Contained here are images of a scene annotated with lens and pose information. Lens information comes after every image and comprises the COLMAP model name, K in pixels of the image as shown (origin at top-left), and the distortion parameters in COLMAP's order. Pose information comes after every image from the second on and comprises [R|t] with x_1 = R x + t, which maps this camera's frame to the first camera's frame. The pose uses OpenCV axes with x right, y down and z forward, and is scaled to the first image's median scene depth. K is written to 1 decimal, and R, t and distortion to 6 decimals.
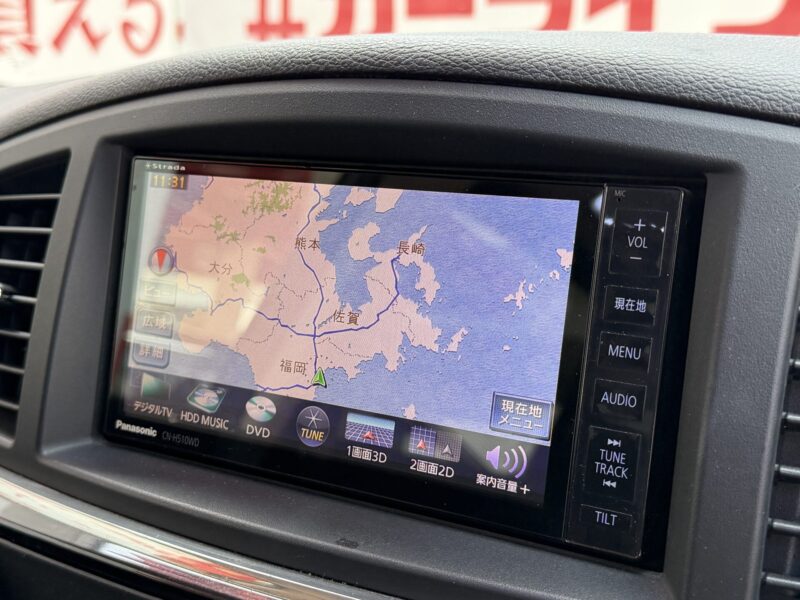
lens RADIAL K [[1117.7, 0, 401.4], [0, 1117.7, 299.7], [0, 0, 1]] dist [0.032401, -0.090801]
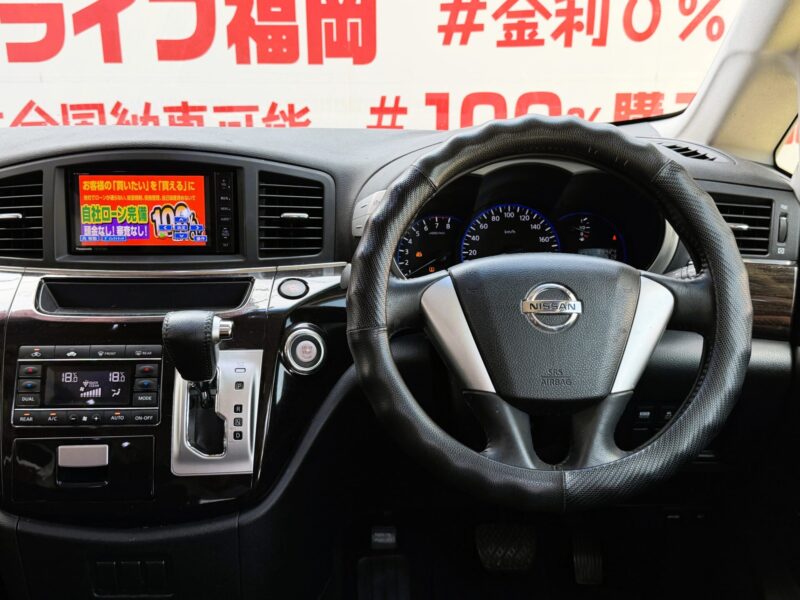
lens RADIAL K [[885.6, 0, 400.0], [0, 885.6, 300.0], [0, 0, 1]] dist [0.205606, -0.544468]
pose [[0.852648, -0.159956, 0.497399, -1.009519], [0.111594, 0.985770, 0.125714, 0.033872], [-0.510429, -0.051683, 0.858365, -2.388569]]
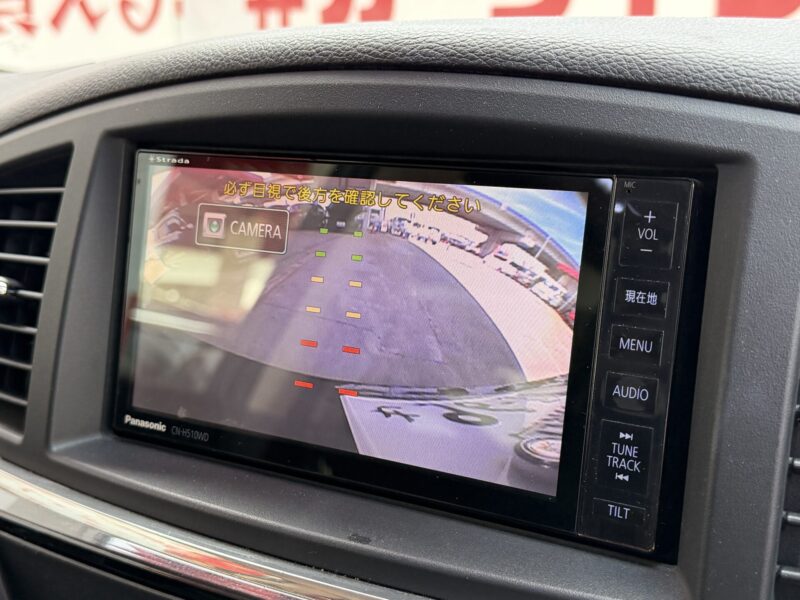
lens RADIAL K [[1117.7, 0, 401.4], [0, 1117.7, 299.7], [0, 0, 1]] dist [0.032401, -0.090801]
pose [[0.999886, -0.014710, -0.003343, -0.004459], [0.014786, 0.999600, 0.024094, -0.019169], [0.002987, -0.024141, 0.999704, 0.007014]]
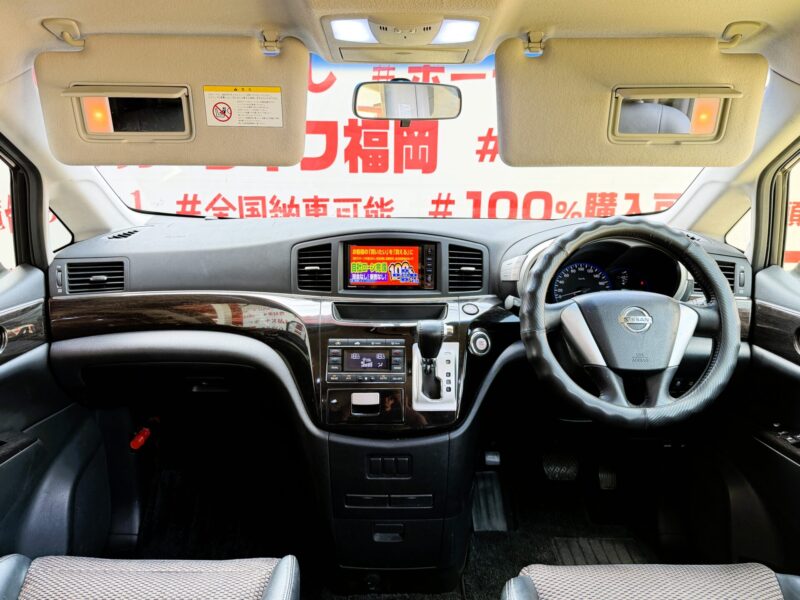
lens RADIAL K [[609.4, 0, 400.0], [0, 609.4, 300.0], [0, 0, 1]] dist [0.111218, -0.002141]
pose [[0.852324, -0.130964, 0.506351, -2.174760], [0.100966, 0.991131, 0.086397, -0.100519], [-0.513176, -0.022514, 0.857988, -2.608329]]
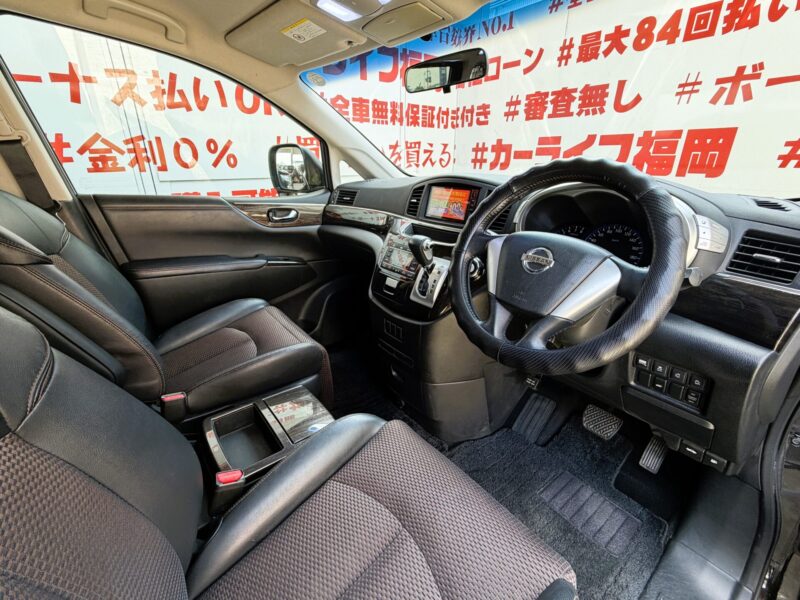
lens RADIAL K [[352.9, 0, 400.0], [0, 352.9, 300.0], [0, 0, 1]] dist [-0.001169, -0.000342]
pose [[0.938598, 0.138273, -0.316092, 0.701759], [-0.088676, 0.982081, 0.166294, 0.413667], [0.333422, -0.128054, 0.934041, -2.378778]]
